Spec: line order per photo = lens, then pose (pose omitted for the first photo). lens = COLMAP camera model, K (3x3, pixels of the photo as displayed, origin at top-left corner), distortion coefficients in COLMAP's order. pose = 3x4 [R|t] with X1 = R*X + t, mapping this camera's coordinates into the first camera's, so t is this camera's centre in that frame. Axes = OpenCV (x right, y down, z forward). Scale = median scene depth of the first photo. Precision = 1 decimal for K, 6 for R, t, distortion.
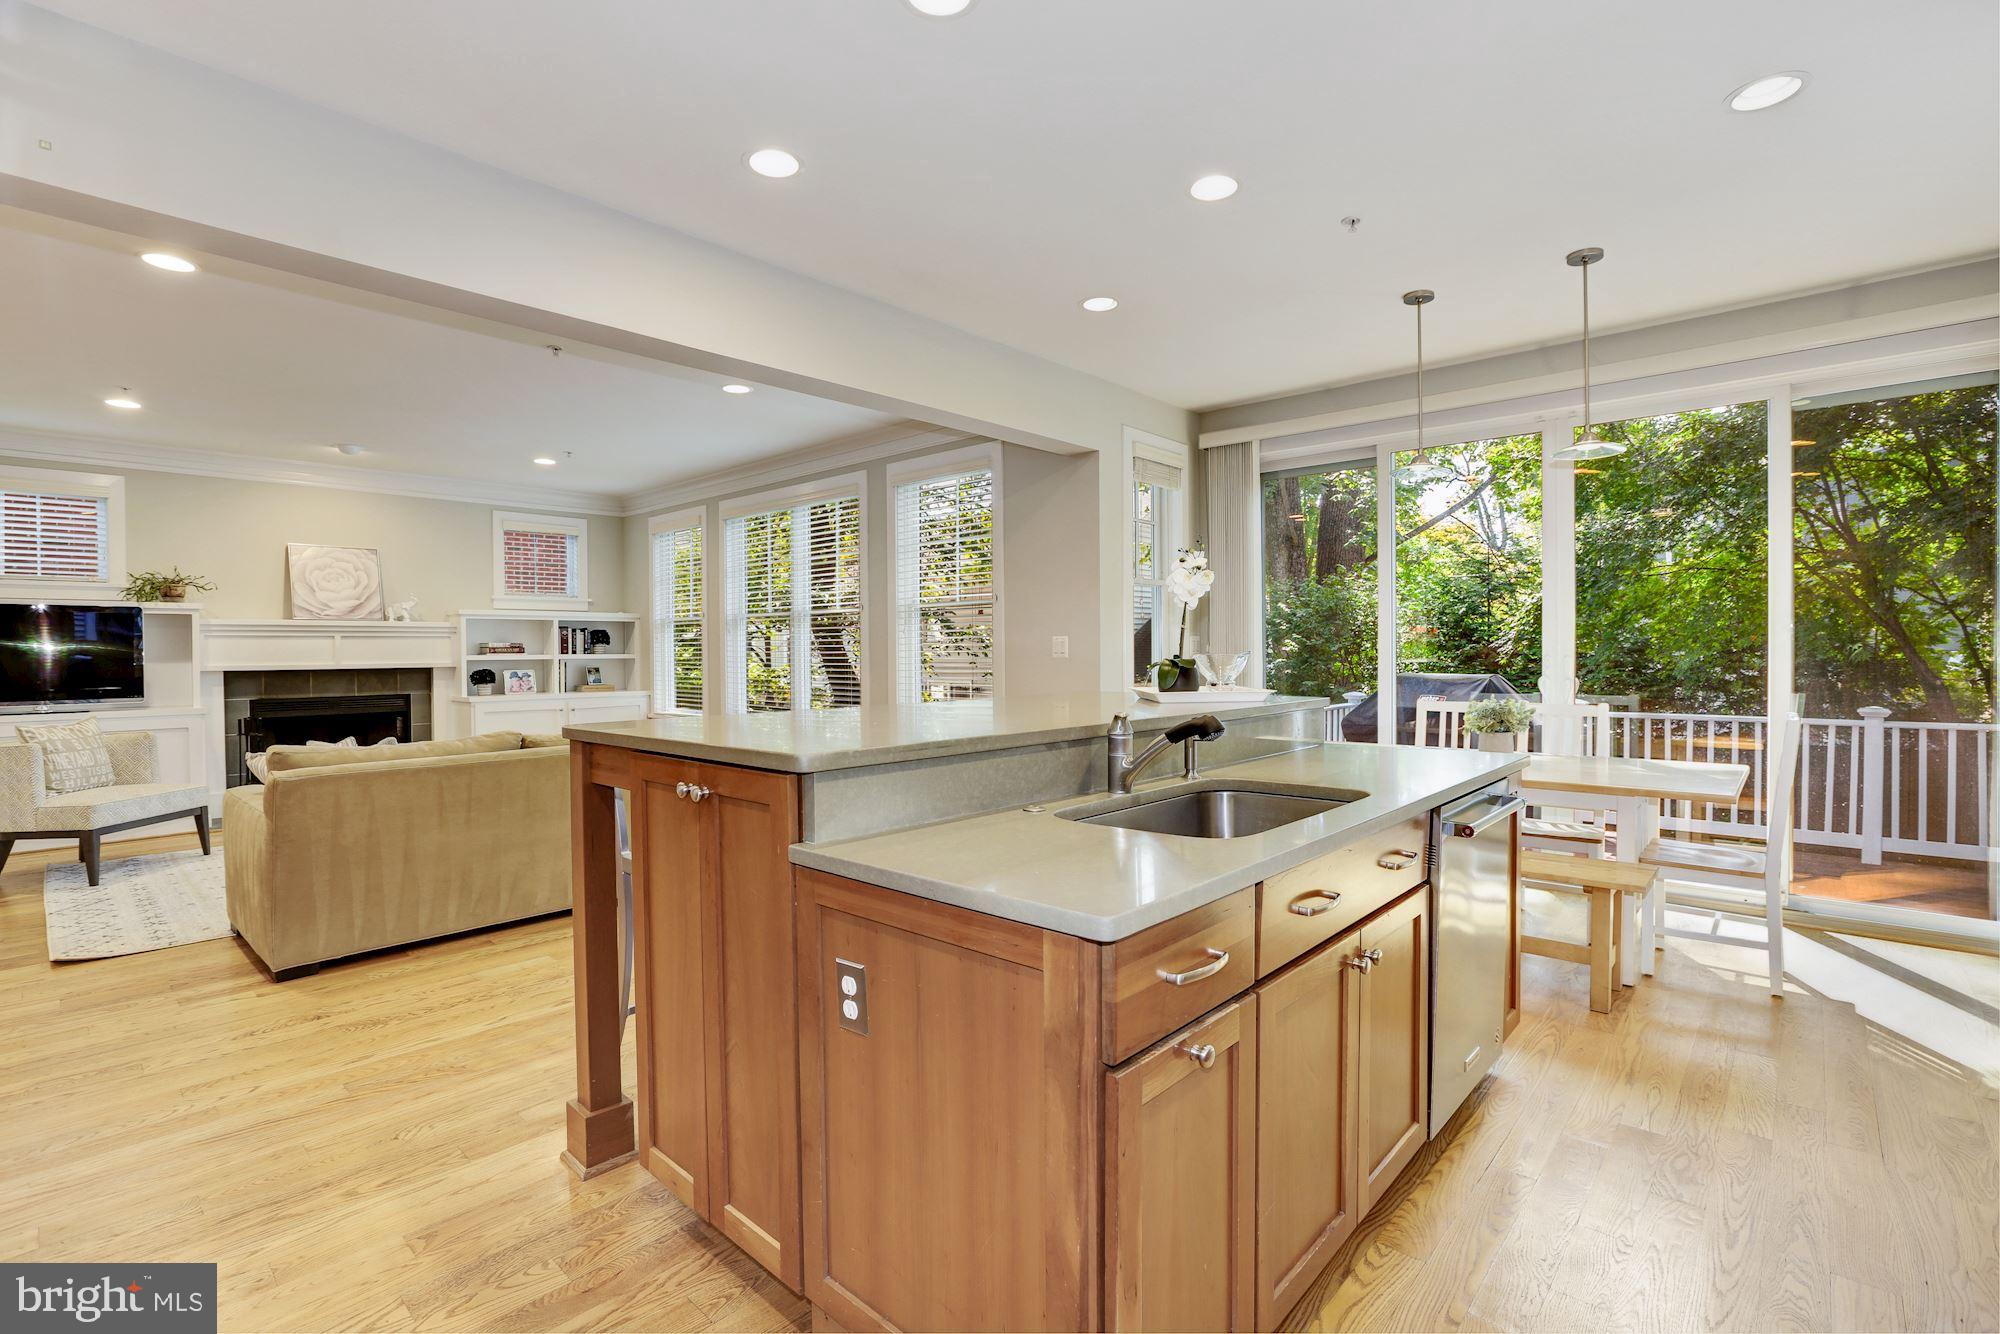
lens RADIAL K [[905.4, 0, 996.7], [0, 905.4, 660.0], [0, 0, 1]] dist [-0.024162, 0.005477]
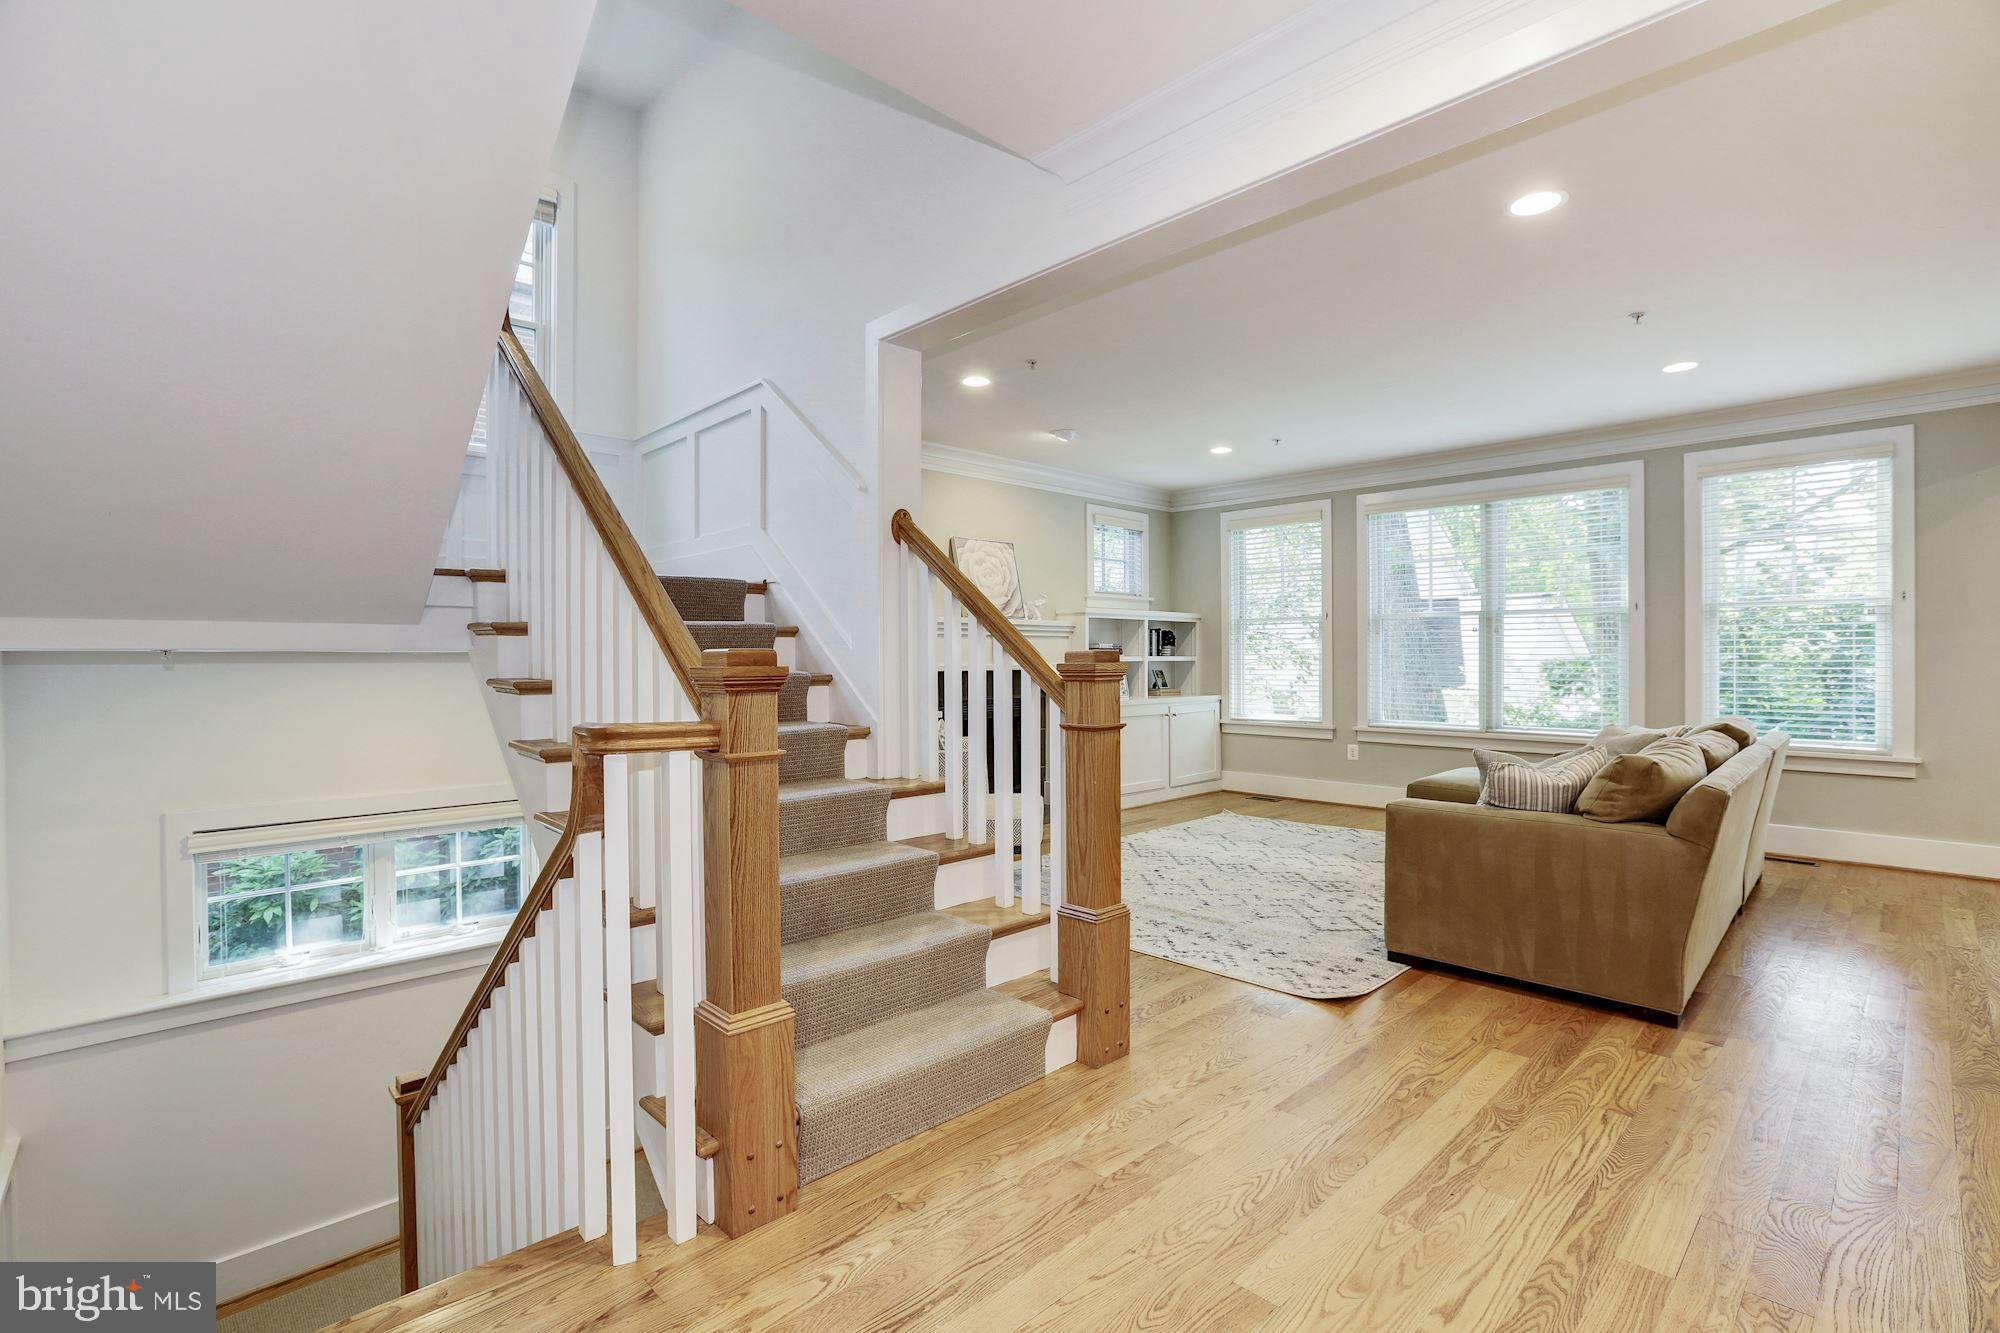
lens RADIAL K [[905.4, 0, 1013.2], [0, 905.4, 669.8], [0, 0, 1]] dist [-0.024162, 0.005477]
pose [[0.998368, 0.012664, -0.055680, -0.600198], [-0.012589, 0.999919, 0.001686, 0.008595], [0.055696, -0.000982, 0.998447, 0.040818]]
